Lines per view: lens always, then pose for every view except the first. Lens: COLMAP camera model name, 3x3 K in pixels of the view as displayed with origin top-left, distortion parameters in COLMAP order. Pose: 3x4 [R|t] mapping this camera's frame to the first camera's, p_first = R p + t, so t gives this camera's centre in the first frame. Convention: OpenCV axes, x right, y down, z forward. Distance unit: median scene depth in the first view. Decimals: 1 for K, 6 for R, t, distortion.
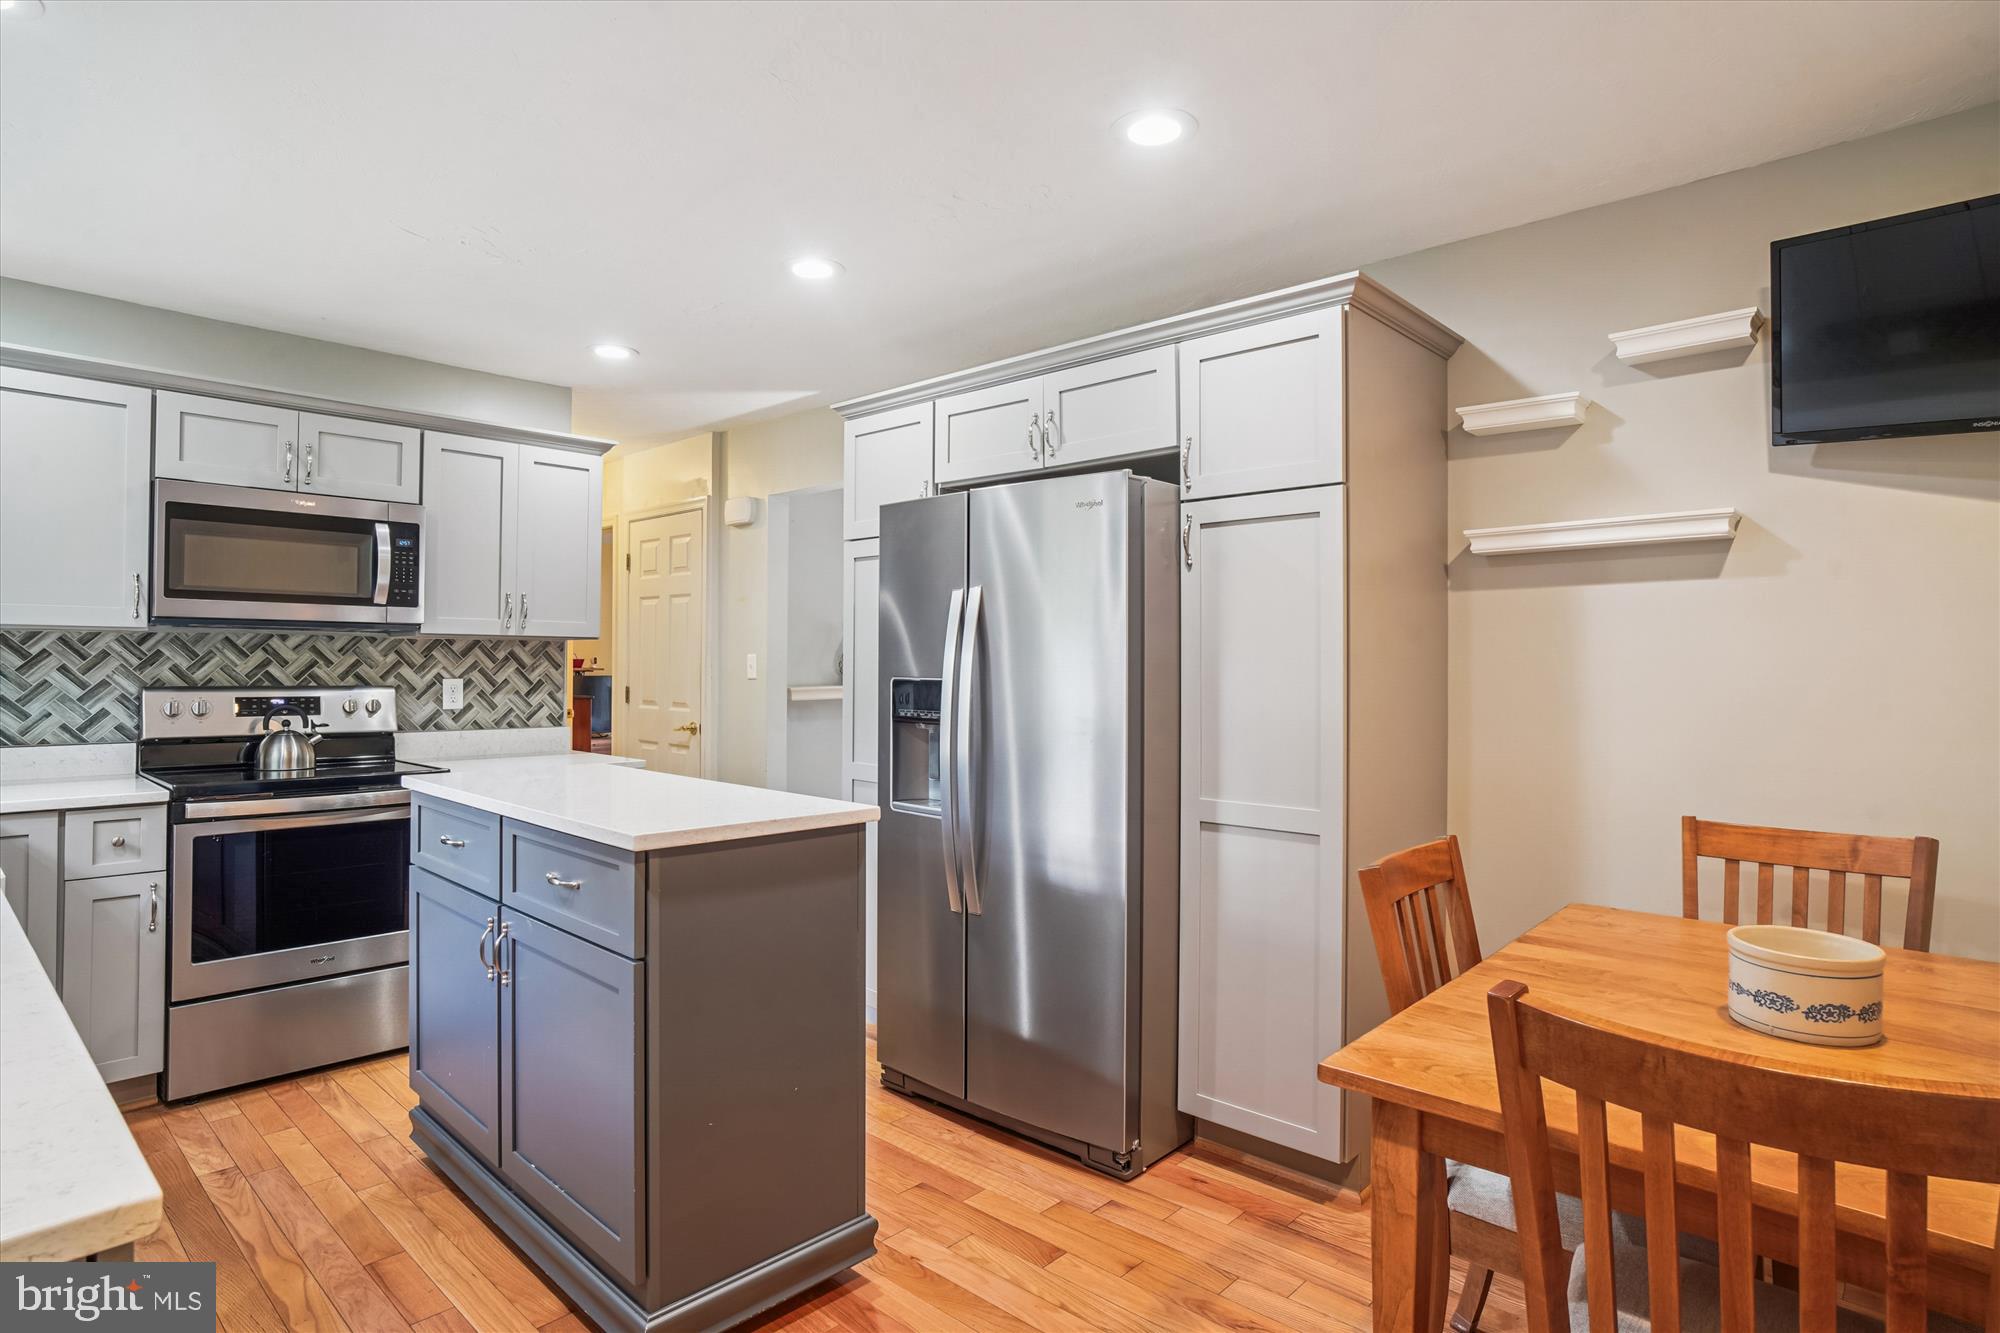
lens RADIAL K [[1056.9, 0, 1010.3], [0, 1056.9, 659.5], [0, 0, 1]] dist [-0.022249, 0.006847]
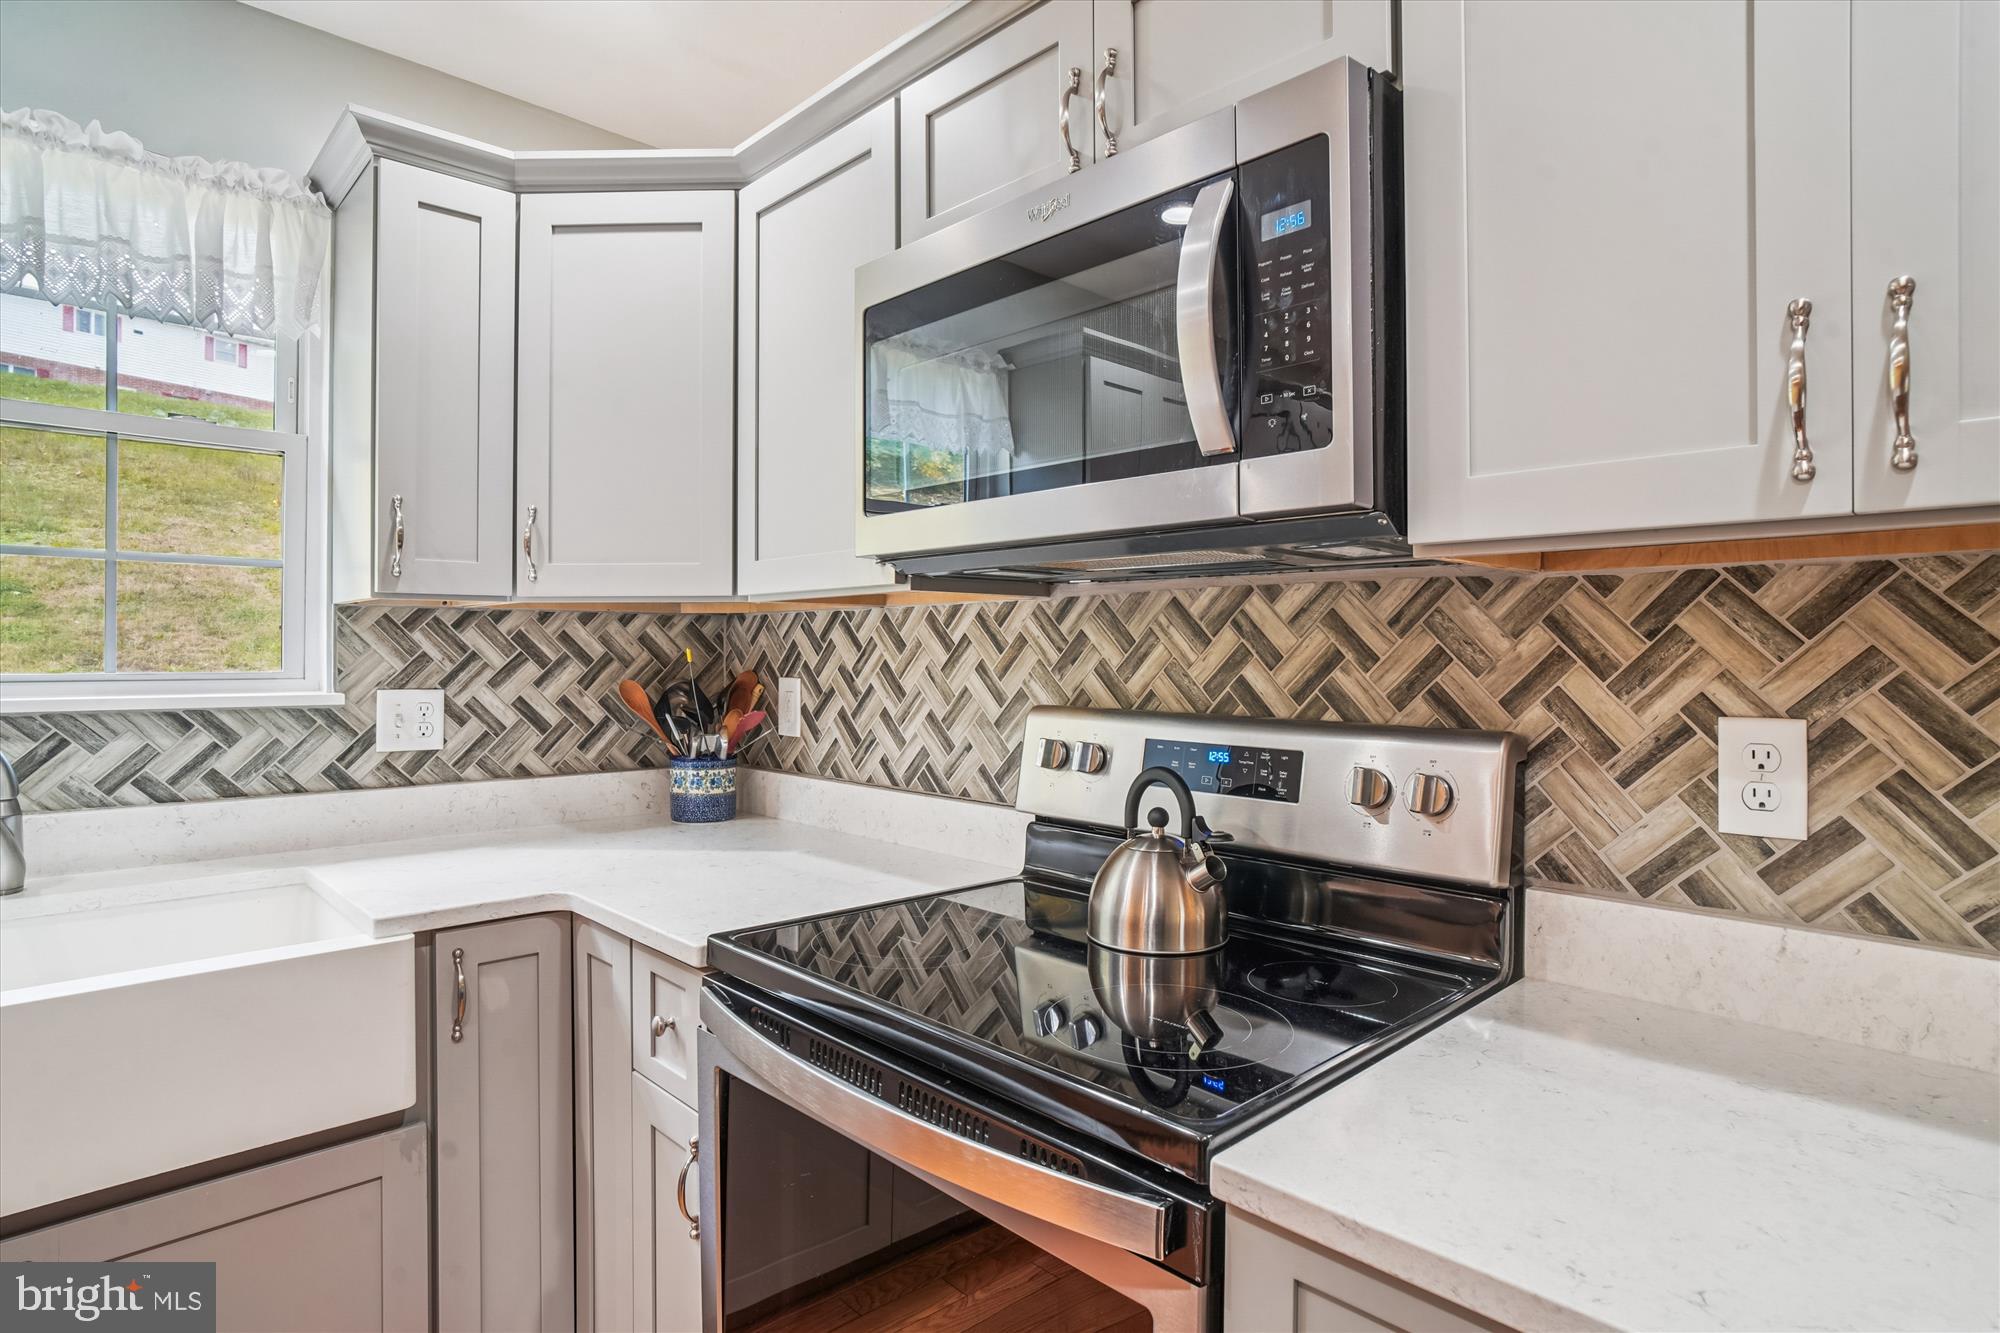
lens RADIAL K [[1056.9, 0, 1014.7], [0, 1056.9, 651.1], [0, 0, 1]] dist [-0.022249, 0.006847]
pose [[-0.044827, -0.008118, -0.998962, -0.285226], [0.001816, 0.999965, -0.008208, 0.003757], [0.998993, -0.002182, -0.044811, 0.891807]]
